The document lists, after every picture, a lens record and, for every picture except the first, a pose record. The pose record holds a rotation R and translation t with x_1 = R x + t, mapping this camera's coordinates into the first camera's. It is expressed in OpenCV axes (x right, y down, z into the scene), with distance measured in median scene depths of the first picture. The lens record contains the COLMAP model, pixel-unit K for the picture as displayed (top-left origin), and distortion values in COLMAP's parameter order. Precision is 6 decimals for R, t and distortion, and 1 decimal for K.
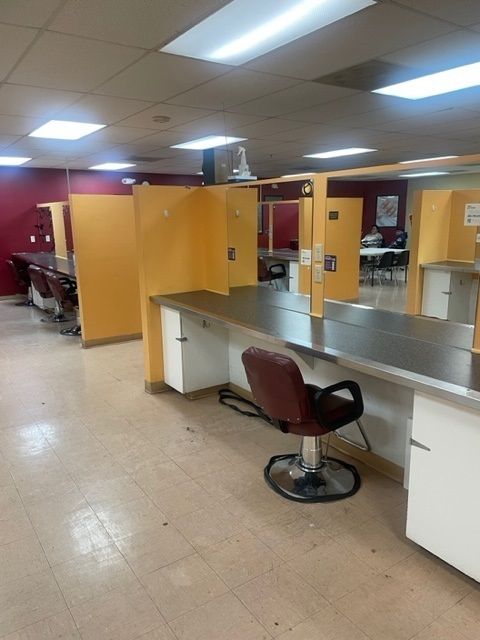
lens RADIAL K [[478.6, 0, 251.7], [0, 478.6, 322.6], [0, 0, 1]] dist [0.033437, -0.003394]
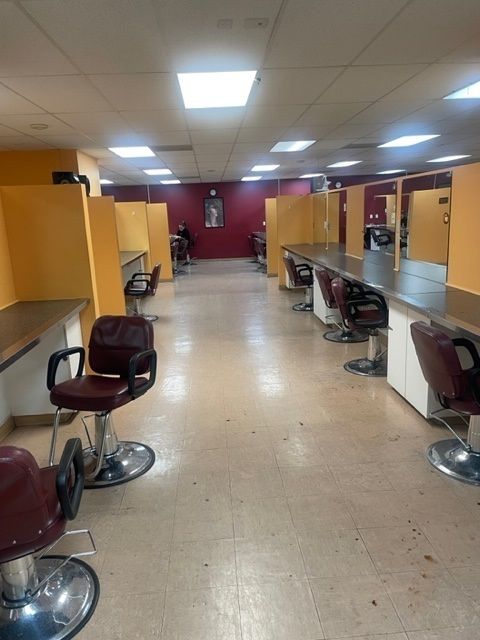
lens RADIAL K [[478.6, 0, 251.7], [0, 478.6, 322.6], [0, 0, 1]] dist [0.033437, -0.003394]
pose [[0.859665, 0.091852, -0.502532, 0.587666], [-0.079921, 0.995772, 0.045288, 0.151287], [0.504567, 0.001230, 0.863372, -0.703593]]
